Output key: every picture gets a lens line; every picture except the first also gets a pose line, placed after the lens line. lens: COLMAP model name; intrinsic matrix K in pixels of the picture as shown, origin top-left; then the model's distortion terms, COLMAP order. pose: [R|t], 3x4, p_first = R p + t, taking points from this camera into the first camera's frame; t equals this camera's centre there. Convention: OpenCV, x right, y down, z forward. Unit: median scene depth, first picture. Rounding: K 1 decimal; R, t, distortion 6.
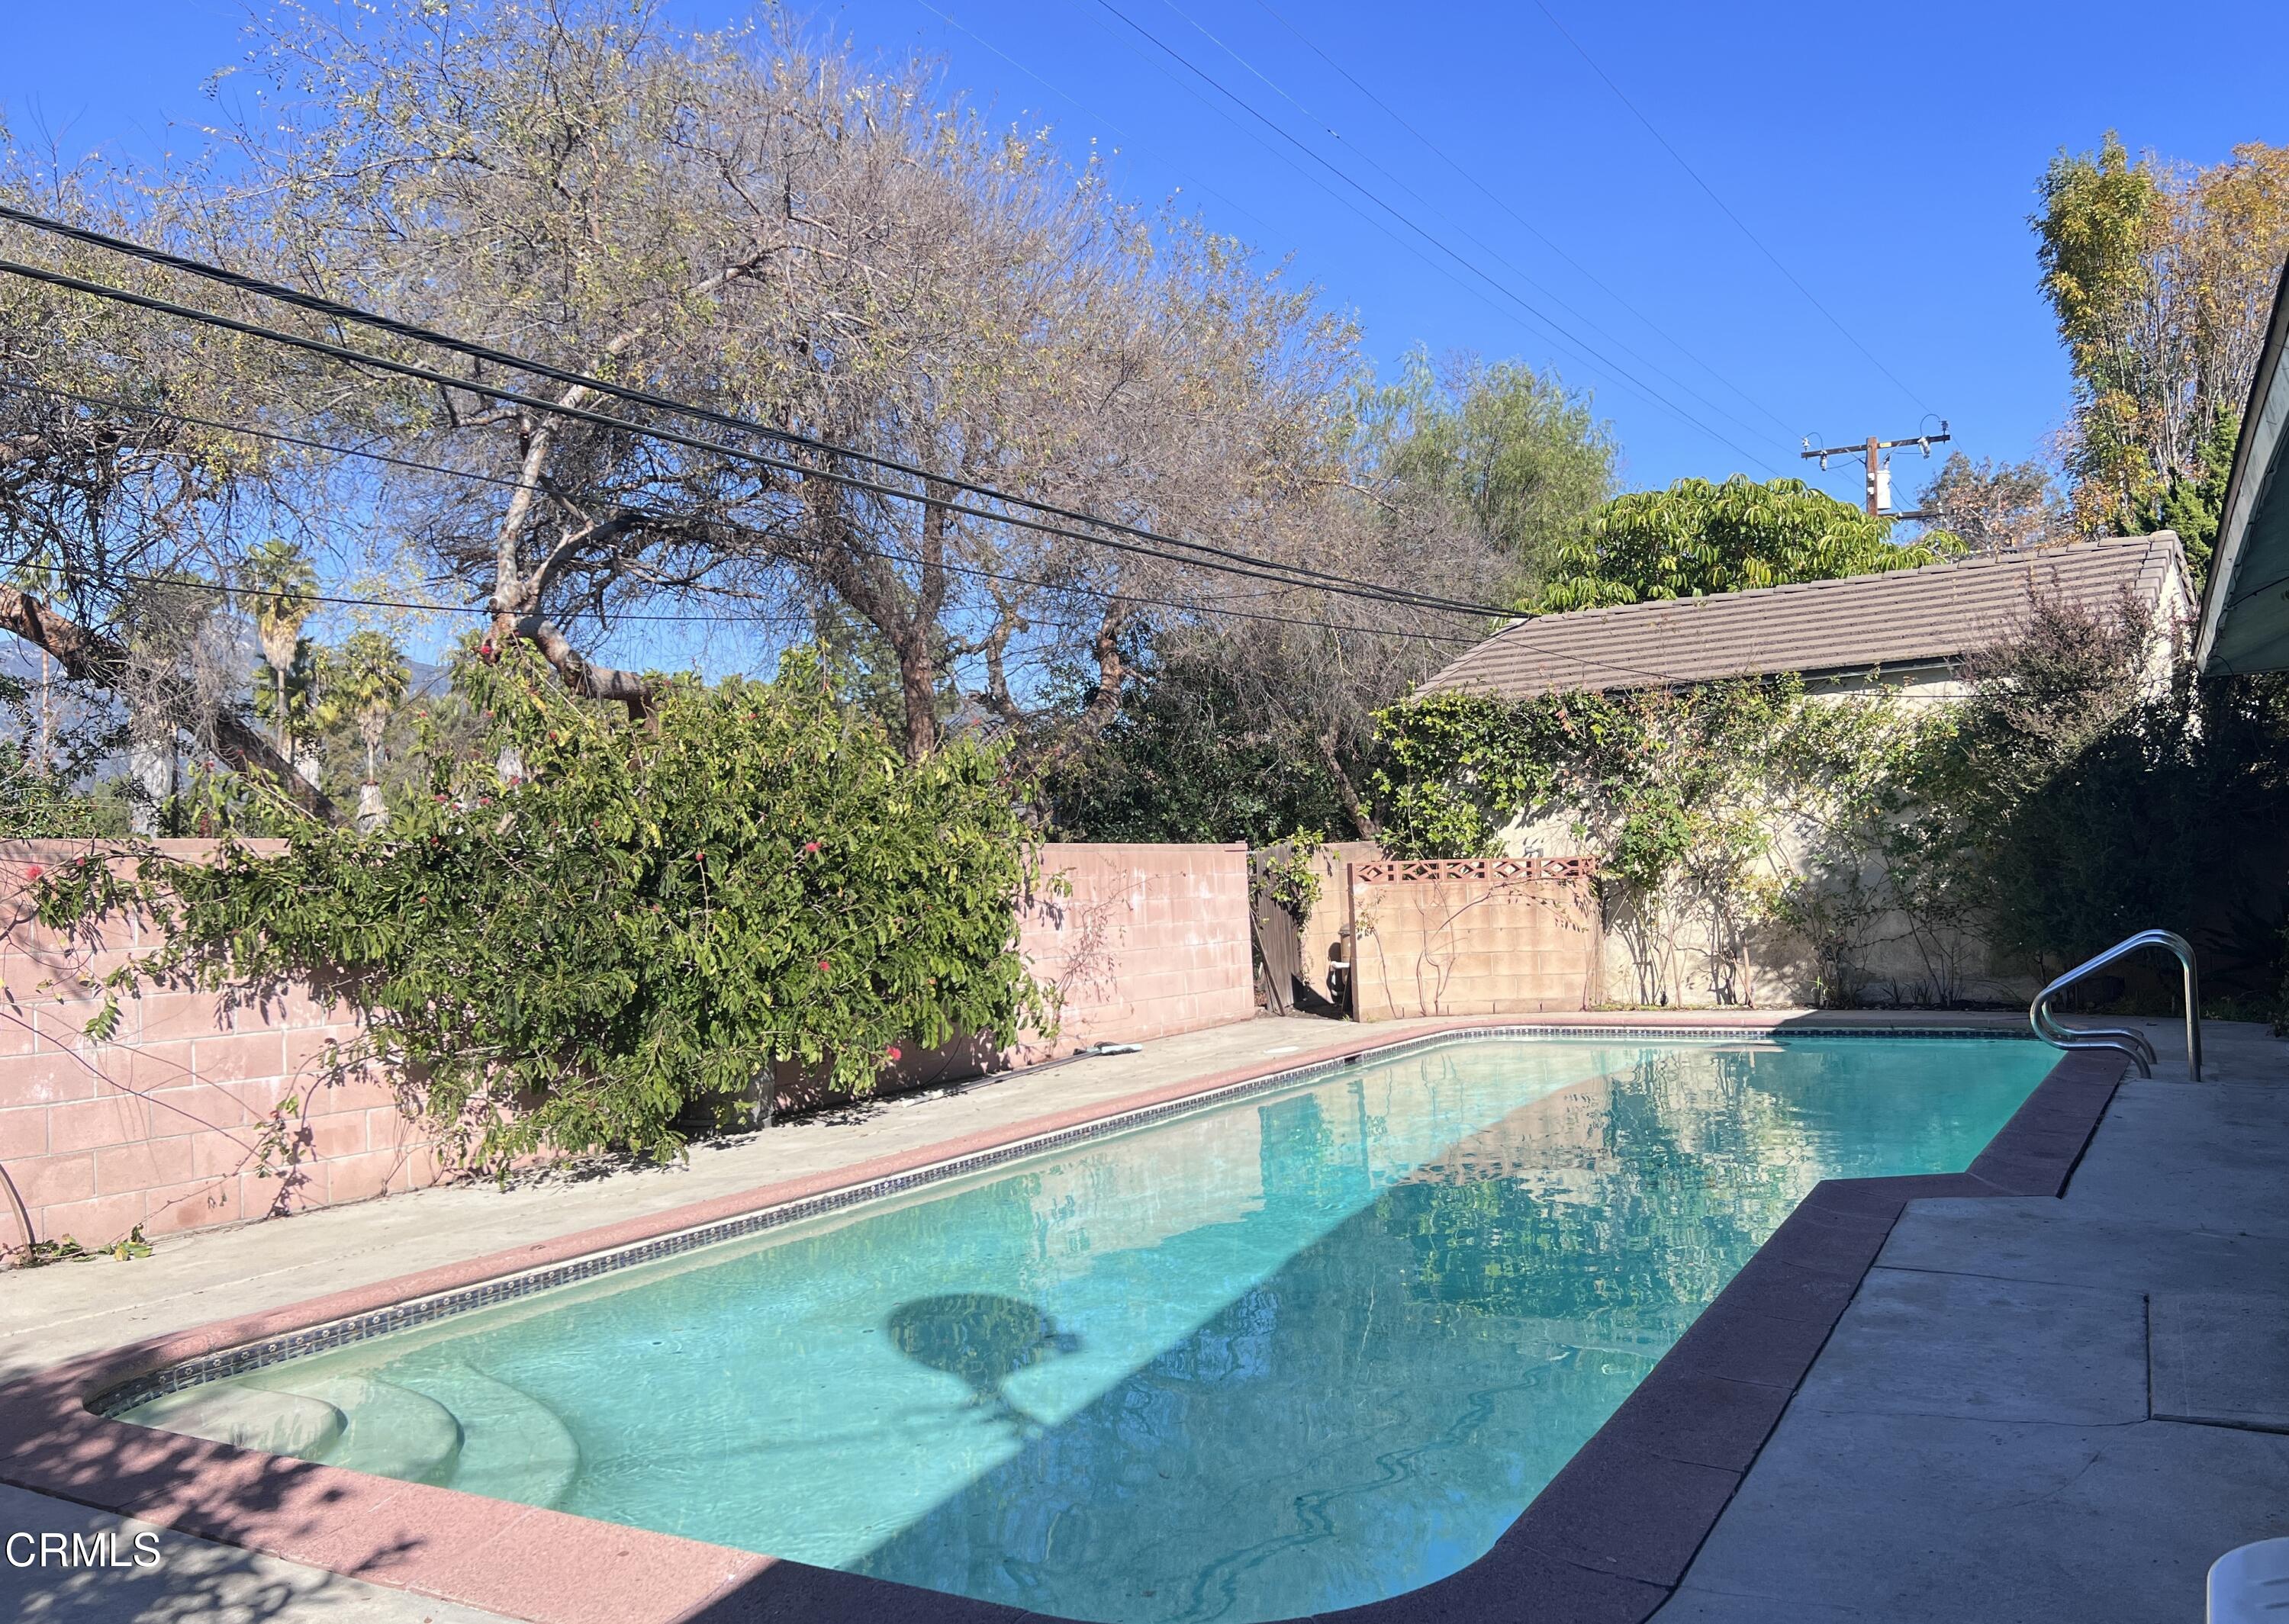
lens RADIAL K [[1694.0, 0, 1144.5], [0, 1694.0, 812.0], [0, 0, 1]] dist [0.007245, 0.002025]
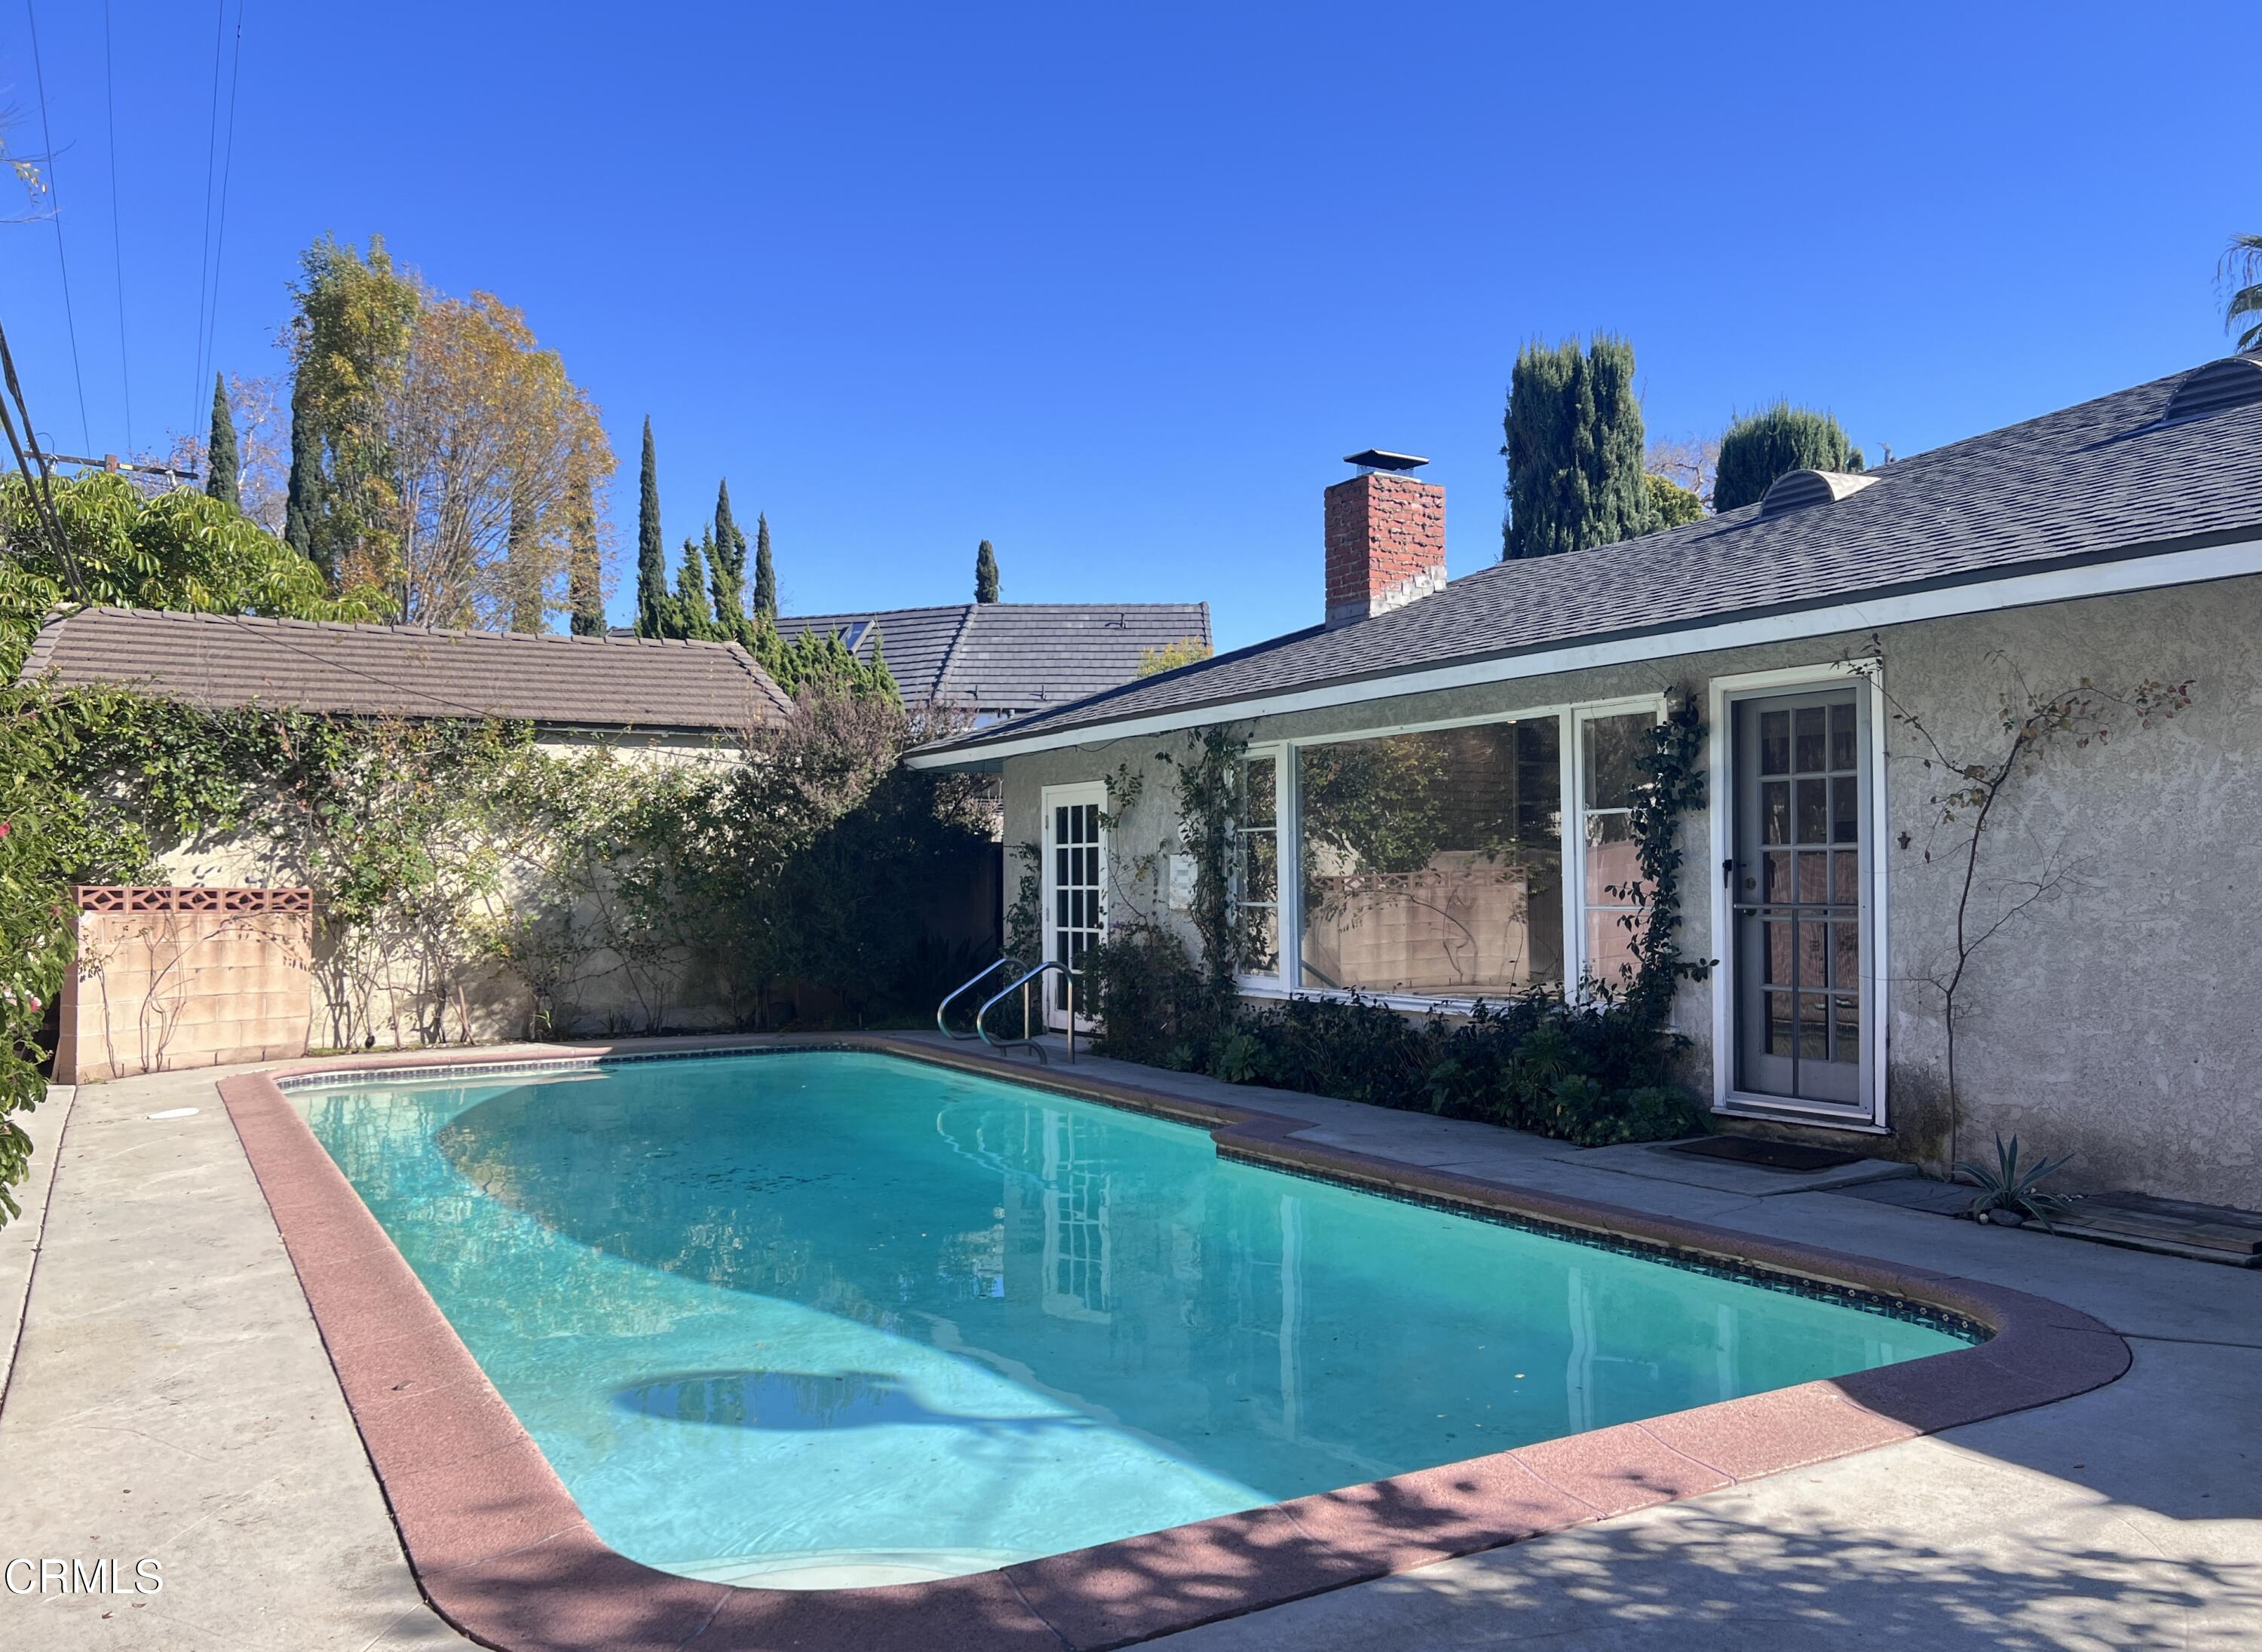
lens RADIAL K [[1682.8, 0, 1131.0], [0, 1682.8, 826.0], [0, 0, 1]] dist [0.035355, 0.001004]
pose [[0.483105, 0.071690, 0.872622, -0.338716], [-0.048821, 0.997297, -0.054903, 0.021375], [-0.874200, -0.016079, 0.485300, 0.167059]]
